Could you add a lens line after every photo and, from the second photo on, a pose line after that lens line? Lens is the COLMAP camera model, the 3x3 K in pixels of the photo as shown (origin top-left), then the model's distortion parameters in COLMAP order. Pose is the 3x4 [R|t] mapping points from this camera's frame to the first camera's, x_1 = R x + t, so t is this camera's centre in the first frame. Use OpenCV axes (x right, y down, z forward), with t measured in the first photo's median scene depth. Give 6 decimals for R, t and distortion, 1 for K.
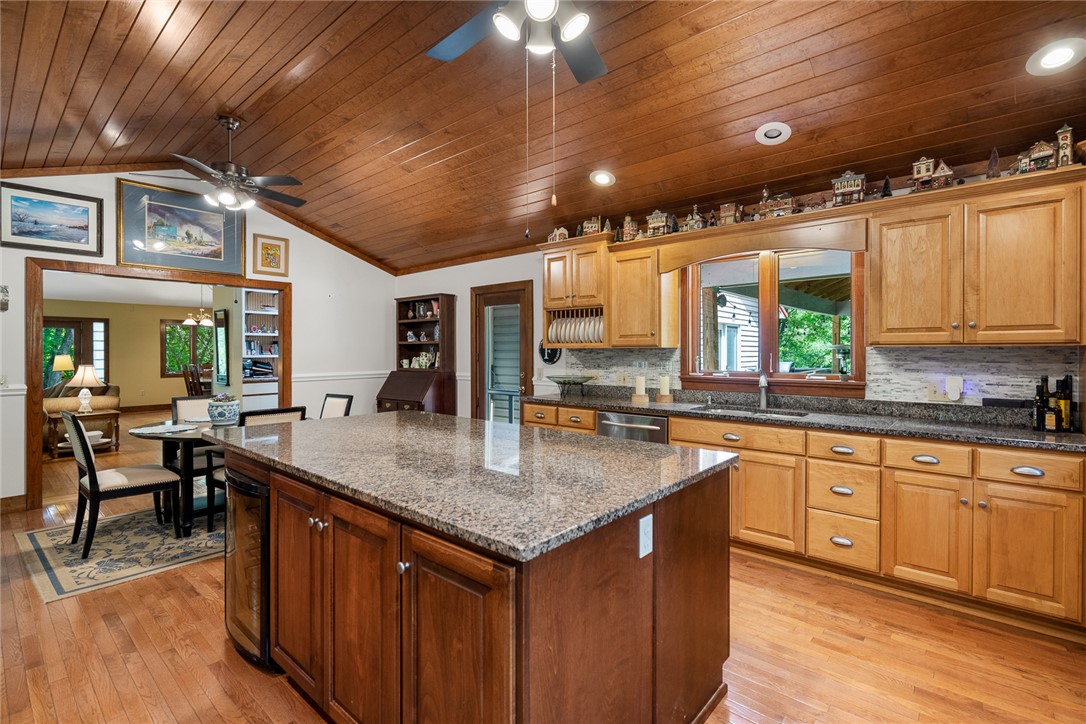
lens RADIAL K [[502.9, 0, 544.3], [0, 502.9, 354.9], [0, 0, 1]] dist [0.000449, 0.001763]
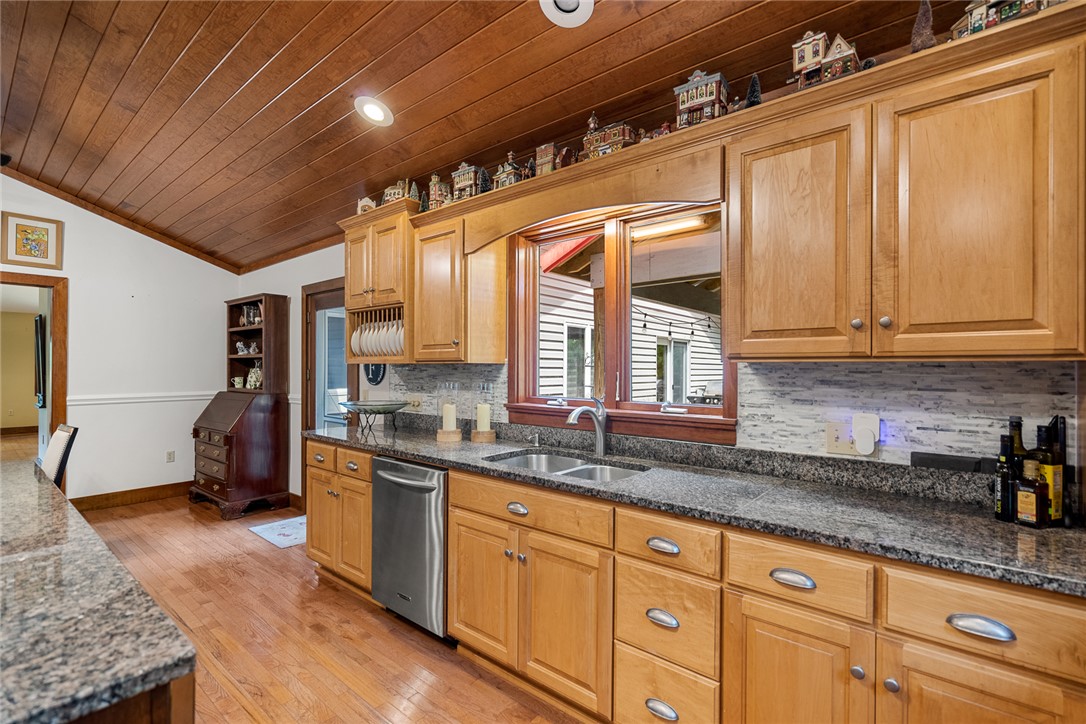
lens RADIAL K [[502.9, 0, 538.7], [0, 502.9, 368.5], [0, 0, 1]] dist [0.000449, 0.001763]
pose [[0.999733, 0.004816, 0.022592, 0.413092], [-0.004669, 0.999968, -0.006521, -0.003967], [-0.022623, 0.006414, 0.999724, 0.415128]]
